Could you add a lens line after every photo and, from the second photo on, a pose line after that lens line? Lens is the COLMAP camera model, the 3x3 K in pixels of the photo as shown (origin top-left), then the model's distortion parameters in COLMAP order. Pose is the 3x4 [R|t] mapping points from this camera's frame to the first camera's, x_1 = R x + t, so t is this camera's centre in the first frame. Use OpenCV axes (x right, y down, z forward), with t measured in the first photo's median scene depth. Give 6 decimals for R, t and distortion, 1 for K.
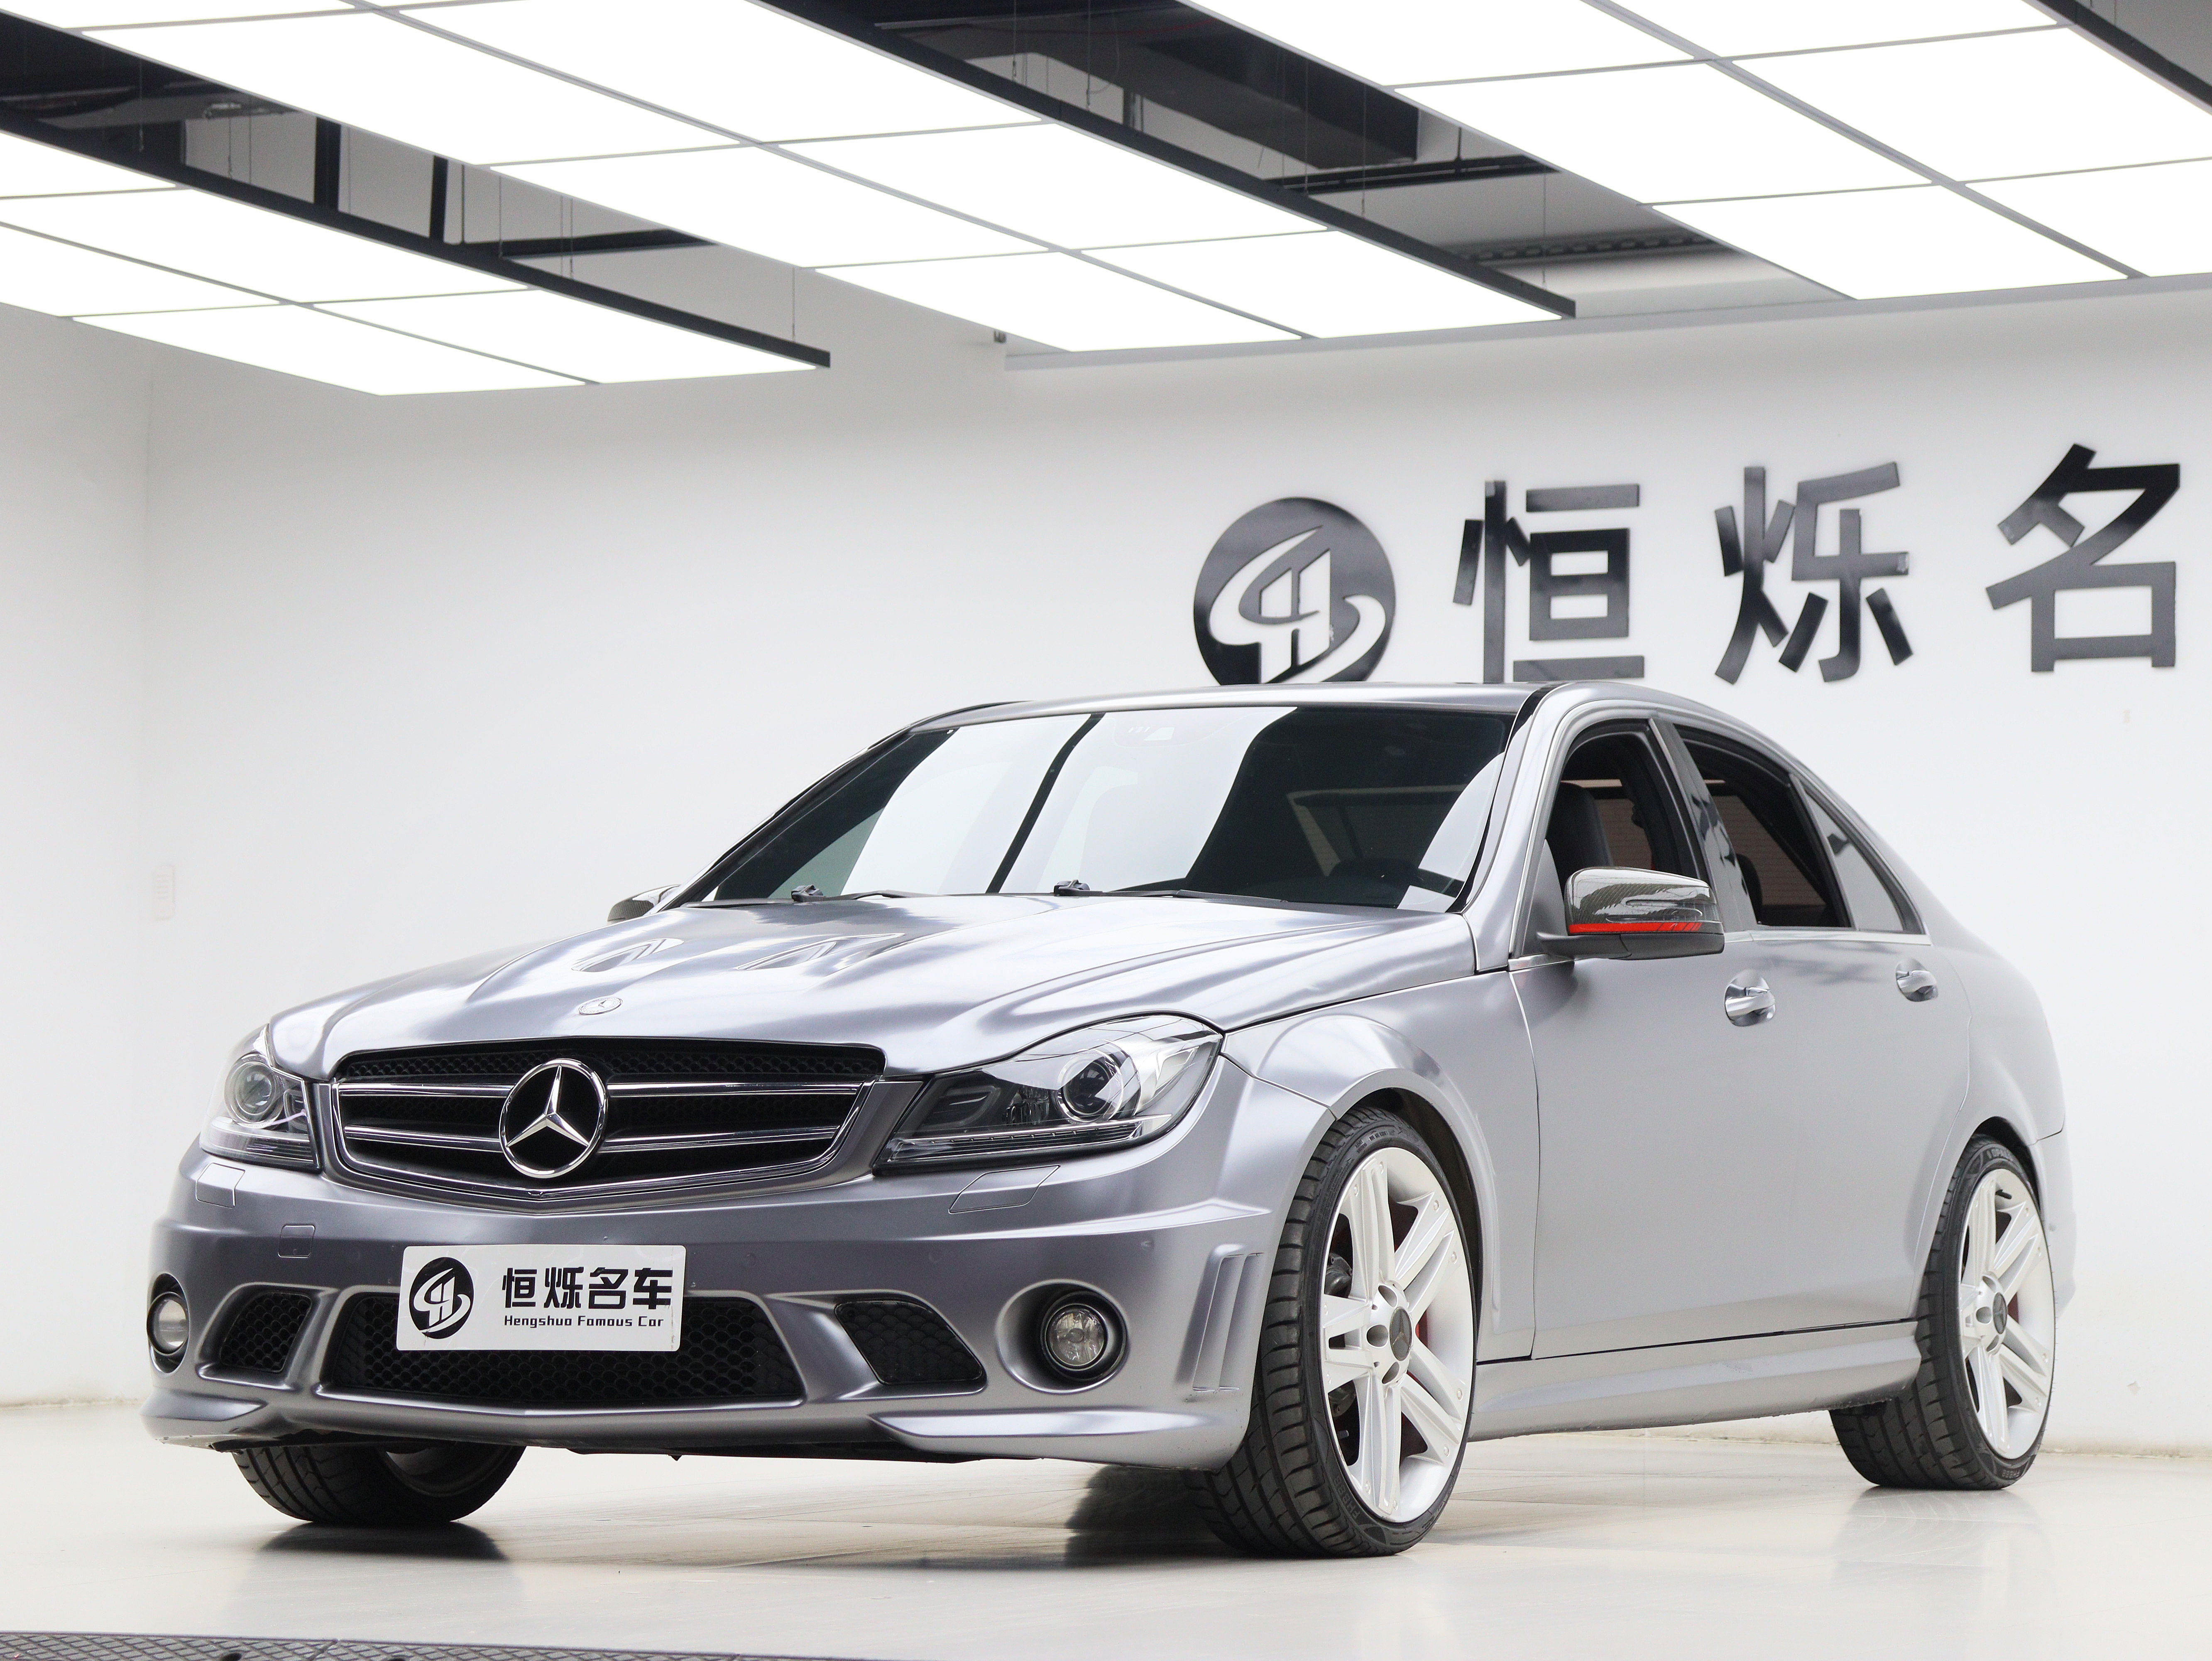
lens RADIAL K [[5699.6, 0, 1106.0], [0, 5699.6, 830.5], [0, 0, 1]] dist [0.325752, 0.442026]
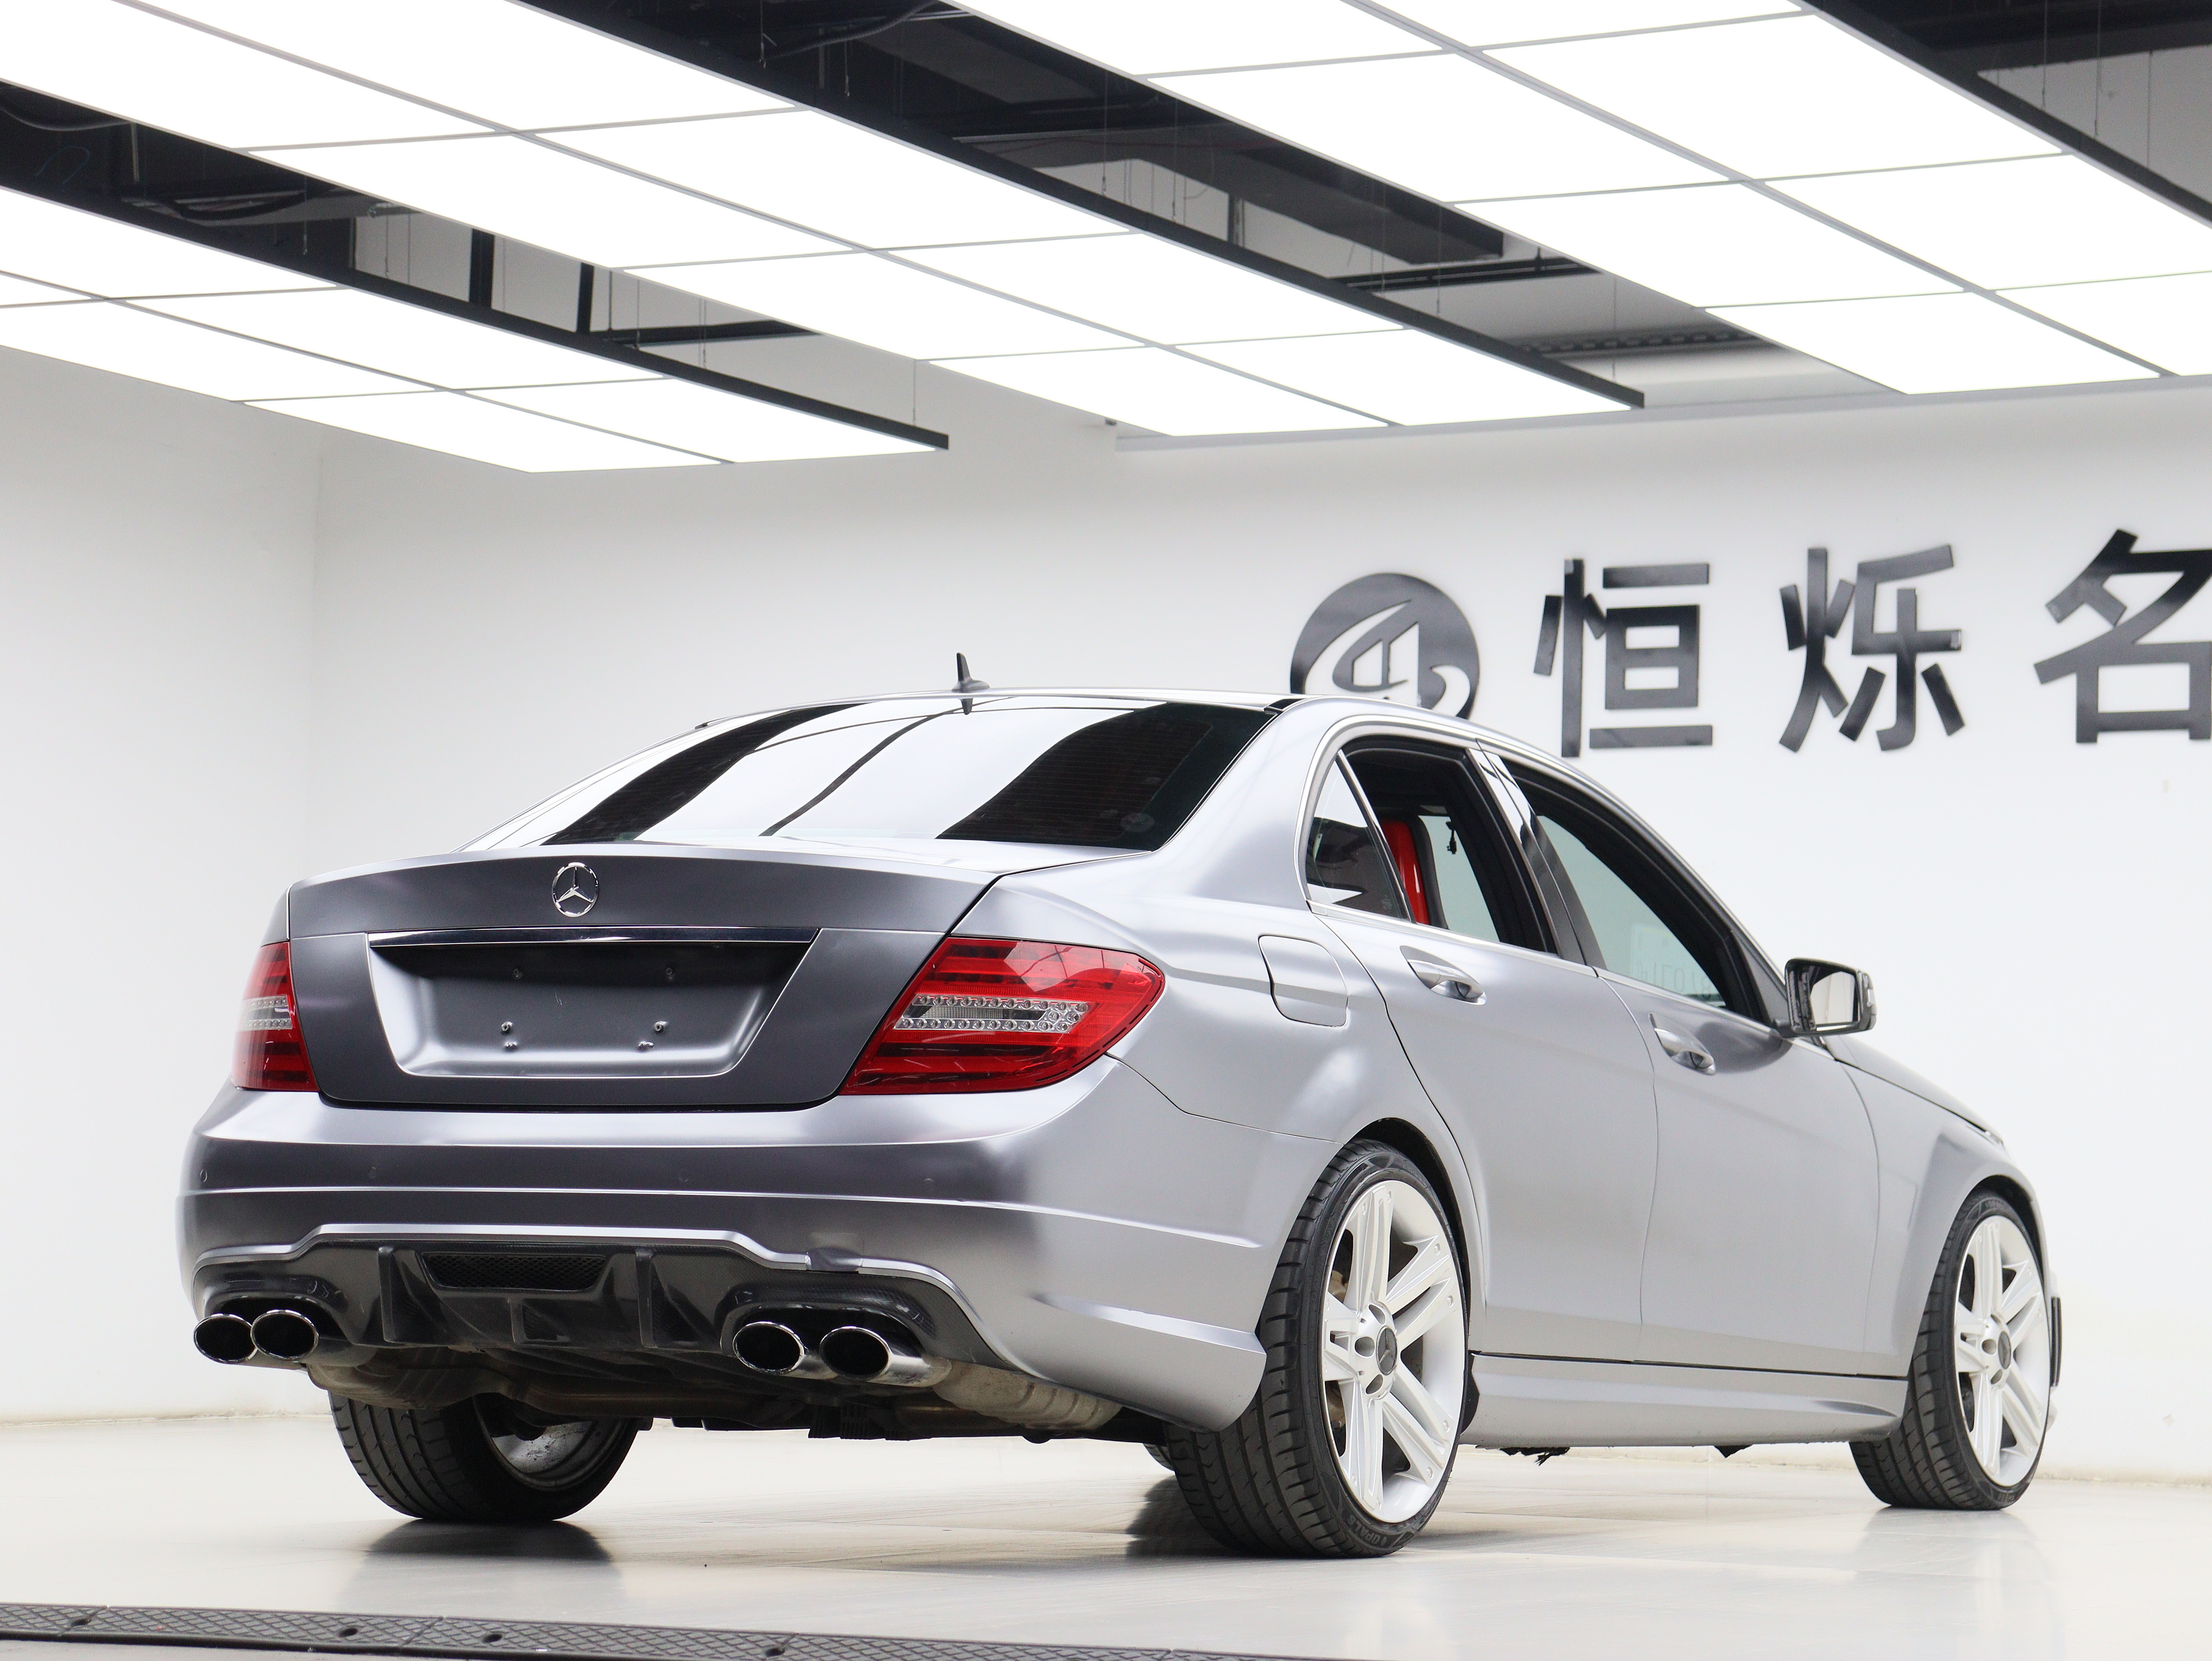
lens RADIAL K [[5604.0, 0, 1106.0], [0, 5604.0, 830.5], [0, 0, 1]] dist [0.296035, 0.835772]
pose [[0.999516, 0.007464, -0.030213, 0.013888], [-0.007689, 0.999944, -0.007322, -0.002543], [0.030157, 0.007551, 0.999517, -0.047434]]
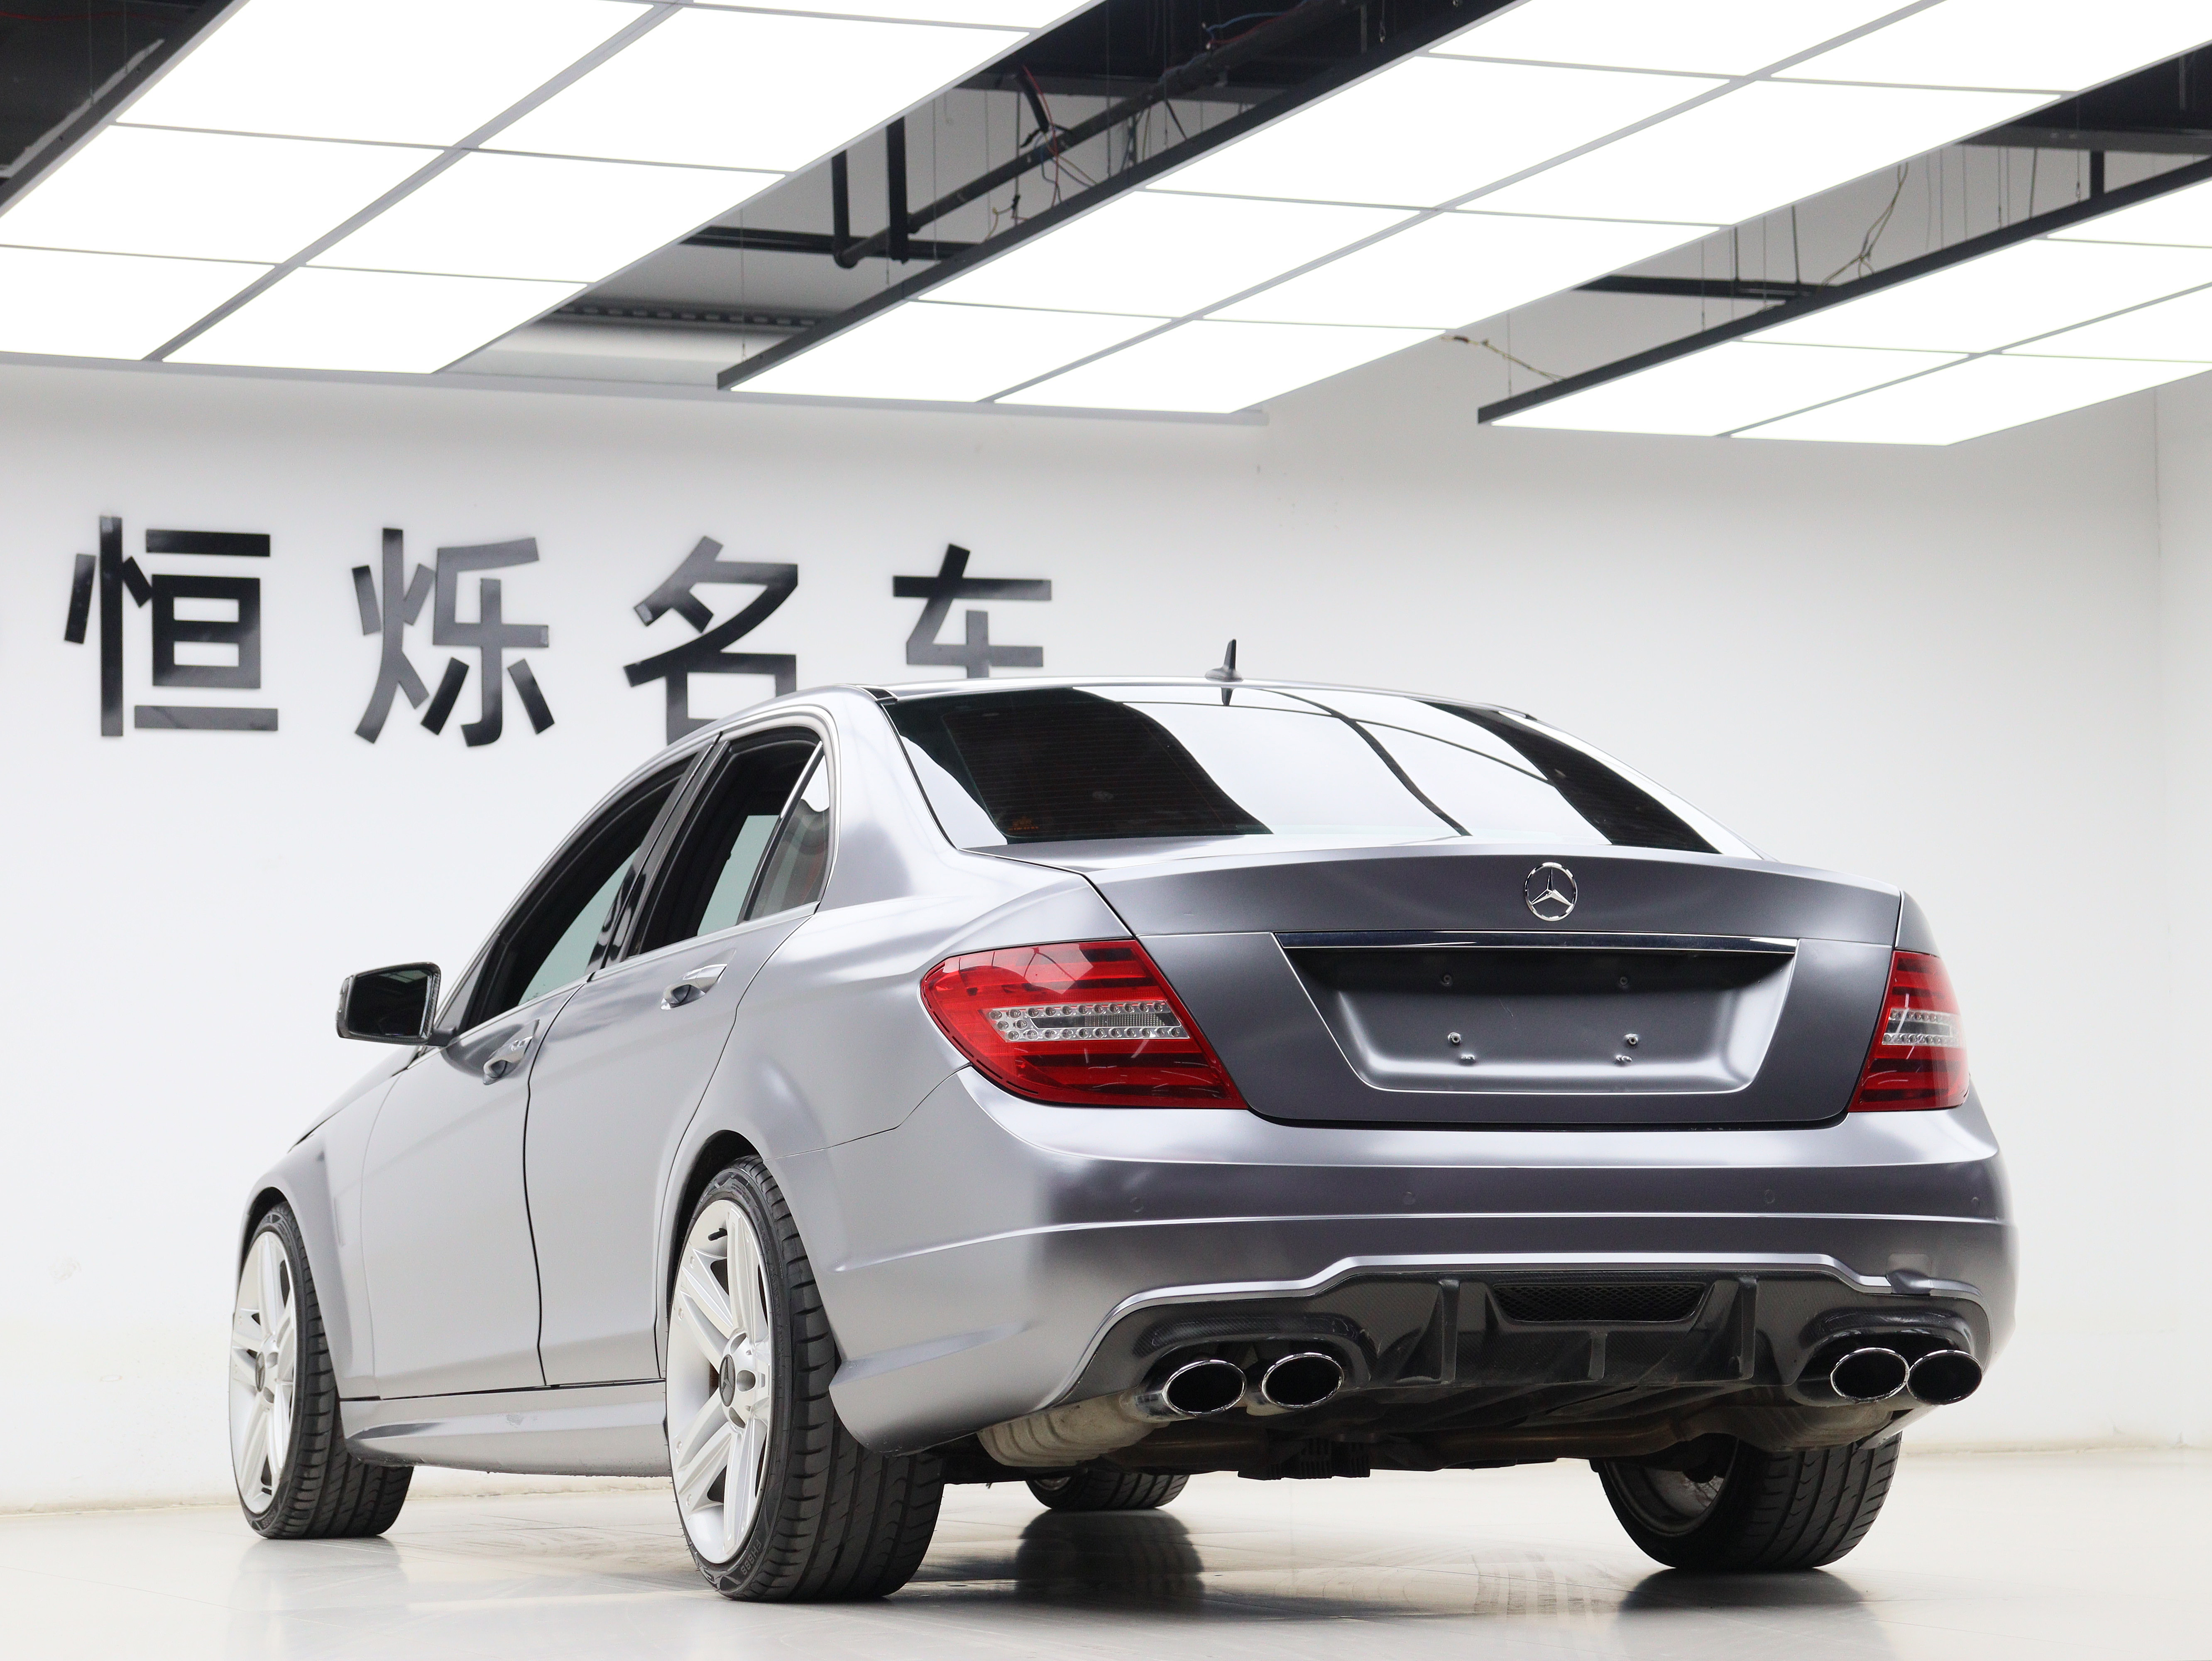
lens RADIAL K [[5862.1, 0, 1106.0], [0, 5862.1, 830.5], [0, 0, 1]] dist [0.356482, 1.817820]
pose [[0.674447, 0.037522, 0.737369, -0.580745], [-0.030546, 0.999271, -0.022909, 0.009696], [-0.737691, -0.007073, 0.675101, 0.215102]]
